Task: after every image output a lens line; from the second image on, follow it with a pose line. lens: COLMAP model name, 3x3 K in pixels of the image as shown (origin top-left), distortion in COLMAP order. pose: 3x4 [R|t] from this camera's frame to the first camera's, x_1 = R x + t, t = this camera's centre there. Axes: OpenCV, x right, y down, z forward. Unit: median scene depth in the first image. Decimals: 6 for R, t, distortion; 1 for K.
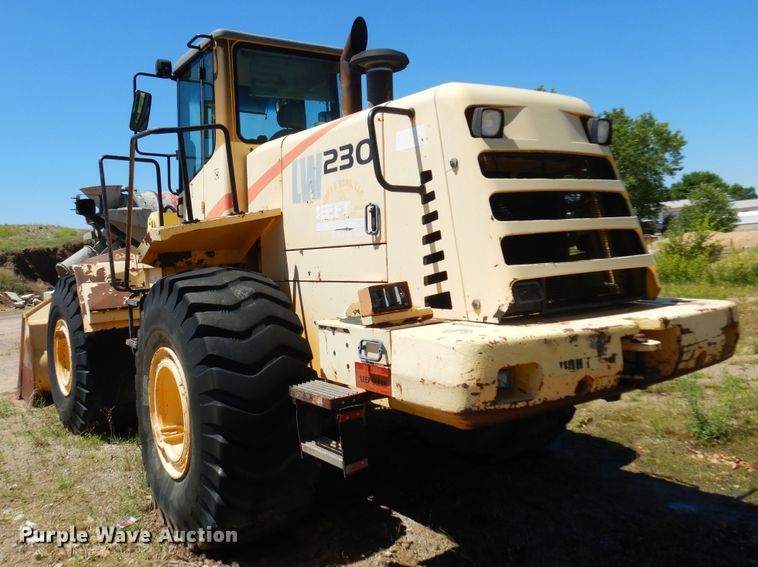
lens RADIAL K [[626.8, 0, 331.0], [0, 626.8, 260.1], [0, 0, 1]] dist [0.005542, 0.000682]
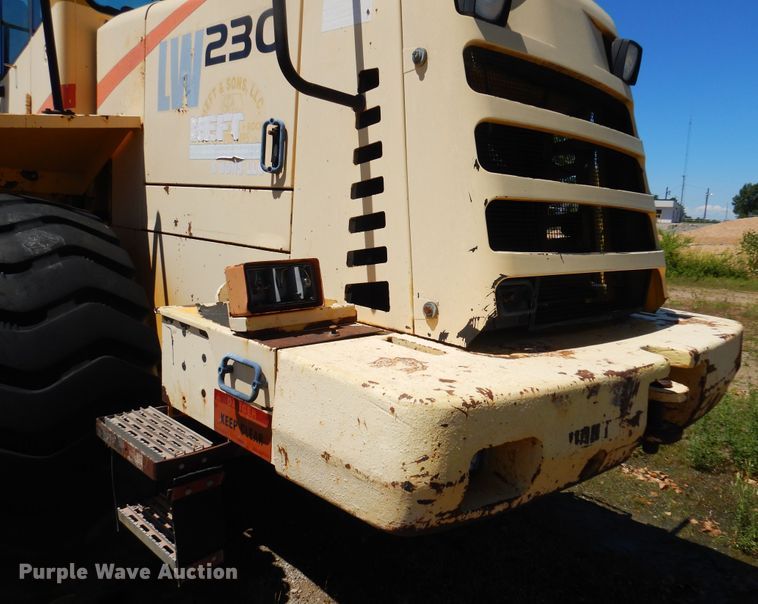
lens RADIAL K [[590.9, 0, 415.2], [0, 590.9, 317.0], [0, 0, 1]] dist [0.024586, -0.004361]
pose [[0.960879, 0.070714, 0.267791, 0.063284], [-0.113534, 0.982457, 0.147948, -0.003632], [-0.252631, -0.172563, 0.952050, 0.437349]]
